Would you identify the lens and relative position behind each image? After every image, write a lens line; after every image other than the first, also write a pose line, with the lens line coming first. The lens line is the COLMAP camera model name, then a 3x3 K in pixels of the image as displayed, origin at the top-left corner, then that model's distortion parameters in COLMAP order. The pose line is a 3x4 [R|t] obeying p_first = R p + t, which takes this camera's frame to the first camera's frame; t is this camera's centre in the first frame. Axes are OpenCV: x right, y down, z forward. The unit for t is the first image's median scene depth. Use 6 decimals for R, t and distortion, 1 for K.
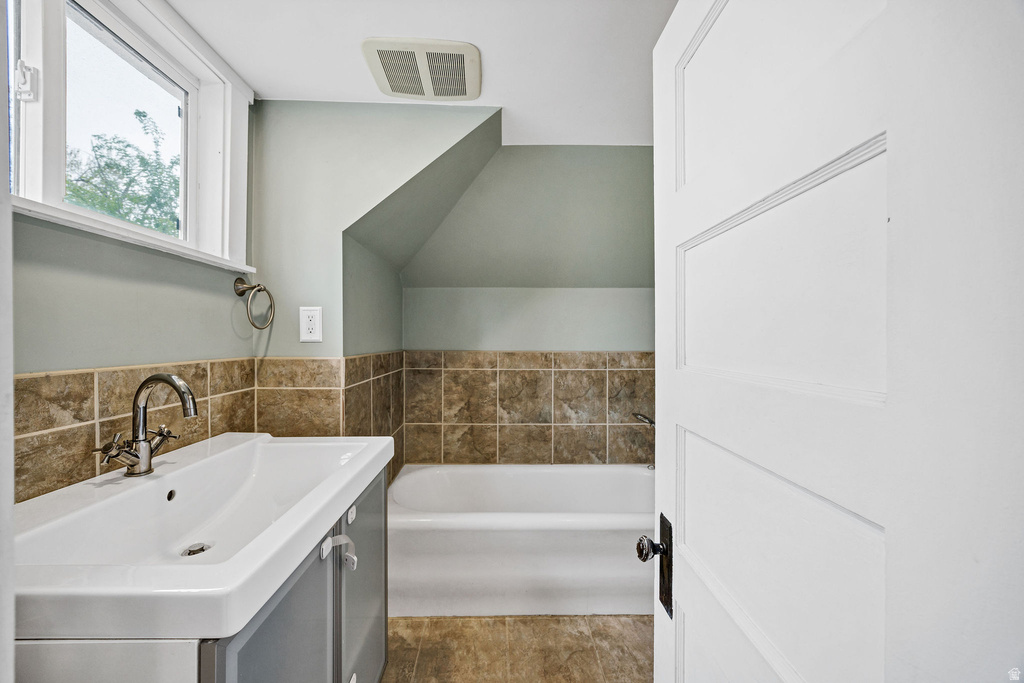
lens RADIAL K [[400.5, 0, 507.9], [0, 400.5, 341.8], [0, 0, 1]] dist [-0.003961, -0.000199]
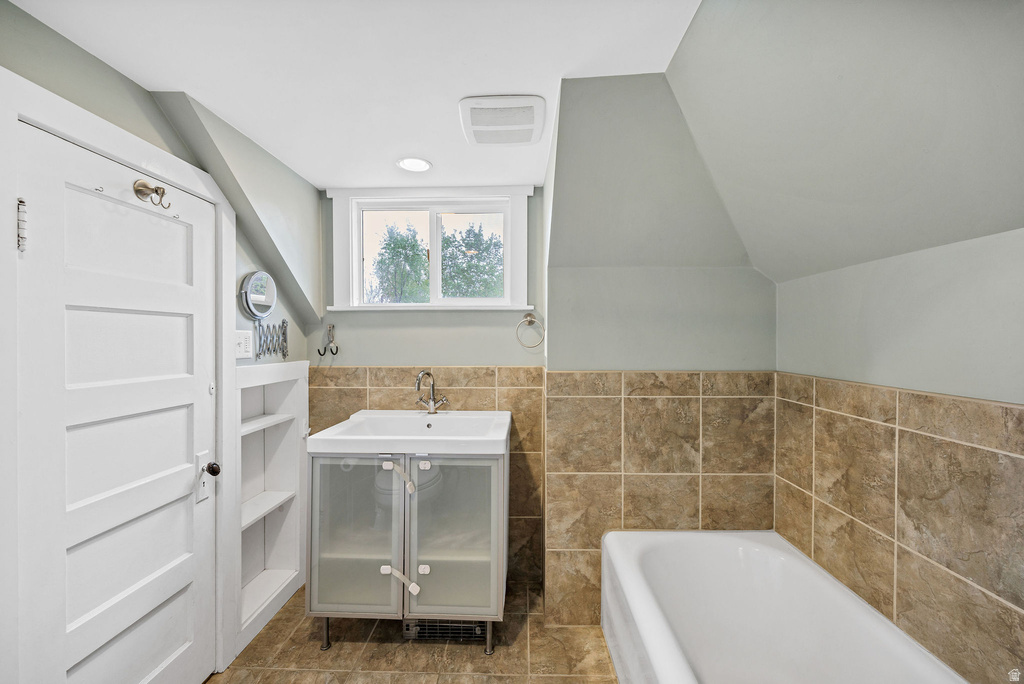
lens RADIAL K [[400.5, 0, 506.5], [0, 400.5, 338.9], [0, 0, 1]] dist [-0.003961, -0.000199]
pose [[-0.069671, -0.003827, -0.997563, 0.483040], [-0.004316, 0.999984, -0.003535, -0.032493], [0.997561, 0.004060, -0.069687, 0.570087]]
